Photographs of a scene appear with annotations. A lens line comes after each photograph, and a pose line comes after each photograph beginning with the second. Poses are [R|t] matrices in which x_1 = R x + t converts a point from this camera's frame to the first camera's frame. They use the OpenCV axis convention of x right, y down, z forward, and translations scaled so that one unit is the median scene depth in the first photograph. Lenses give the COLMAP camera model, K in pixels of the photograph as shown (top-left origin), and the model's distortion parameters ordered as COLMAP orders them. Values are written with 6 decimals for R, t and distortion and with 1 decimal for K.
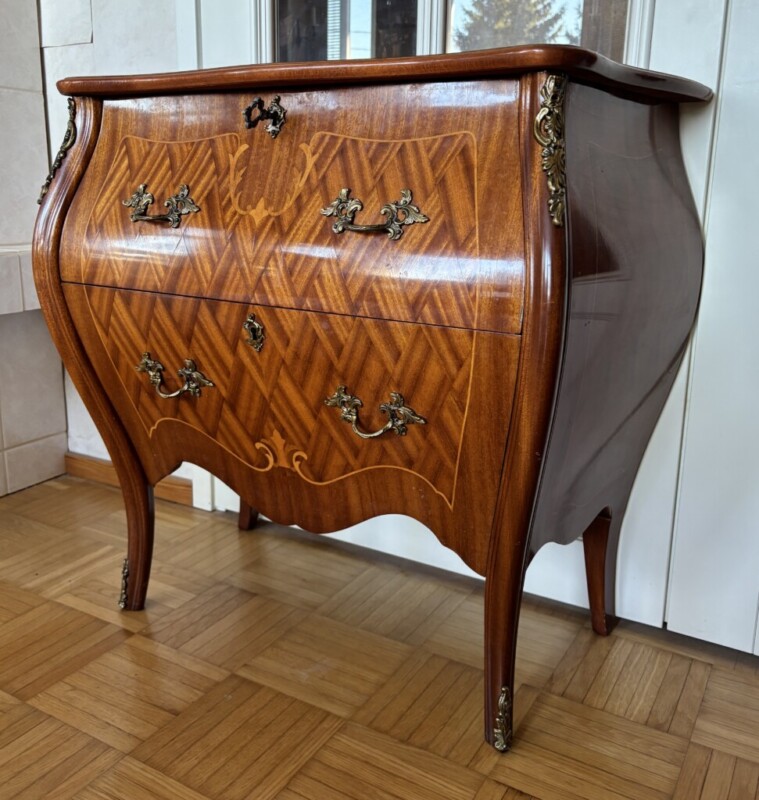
lens RADIAL K [[815.4, 0, 347.8], [0, 815.4, 386.8], [0, 0, 1]] dist [0.034415, 0.000000]
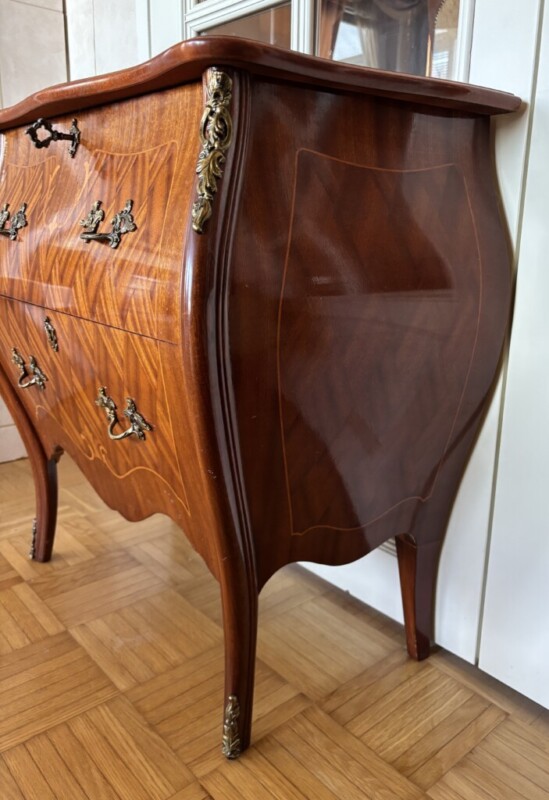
lens RADIAL K [[642.2, 0, 274.5], [0, 642.2, 398.0], [0, 0, 1]] dist [0.007025, 0.013081]
pose [[0.954401, 0.084486, -0.286323, 0.405319], [-0.081852, 0.996419, 0.021182, -0.021894], [0.287087, 0.003220, 0.957899, 0.231604]]
